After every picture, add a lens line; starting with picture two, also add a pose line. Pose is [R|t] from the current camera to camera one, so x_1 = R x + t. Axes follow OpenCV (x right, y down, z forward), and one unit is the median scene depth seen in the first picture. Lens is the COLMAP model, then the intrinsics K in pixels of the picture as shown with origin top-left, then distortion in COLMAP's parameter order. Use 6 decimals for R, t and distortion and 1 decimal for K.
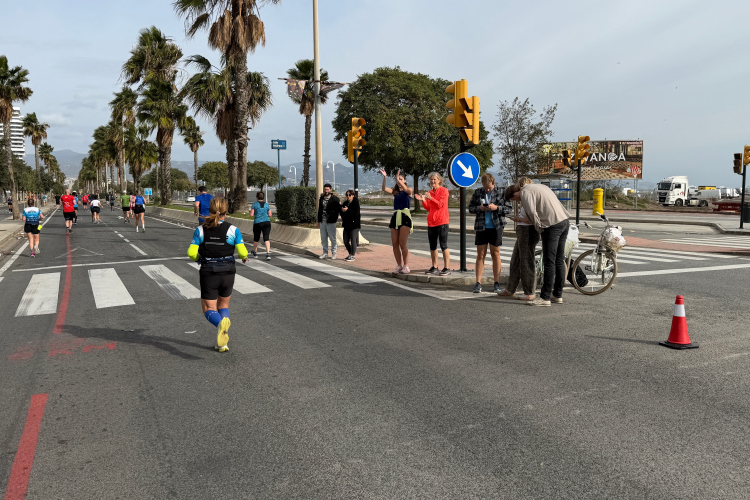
lens RADIAL K [[614.6, 0, 375.0], [0, 614.6, 250.0], [0, 0, 1]] dist [0.200082, -0.357931]
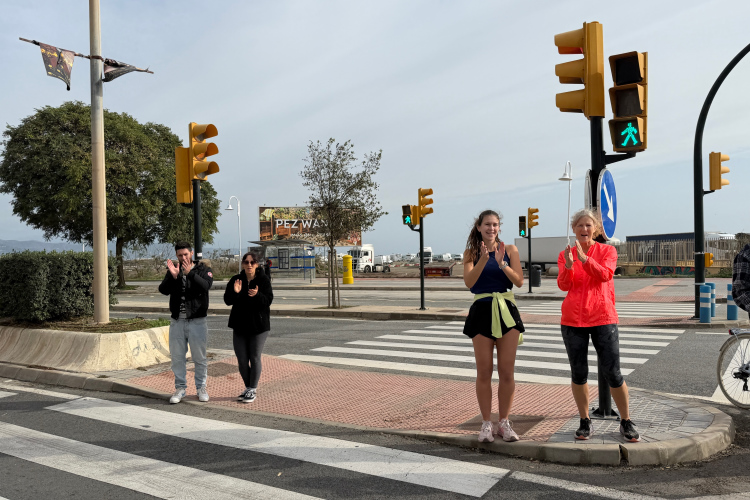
lens RADIAL K [[614.6, 0, 375.0], [0, 614.6, 250.0], [0, 0, 1]] dist [0.200082, -0.357931]
pose [[0.859515, -0.009207, 0.511027, -0.070996], [0.066164, 0.993429, -0.093386, -0.016268], [-0.506810, 0.114079, 0.854477, 0.183843]]
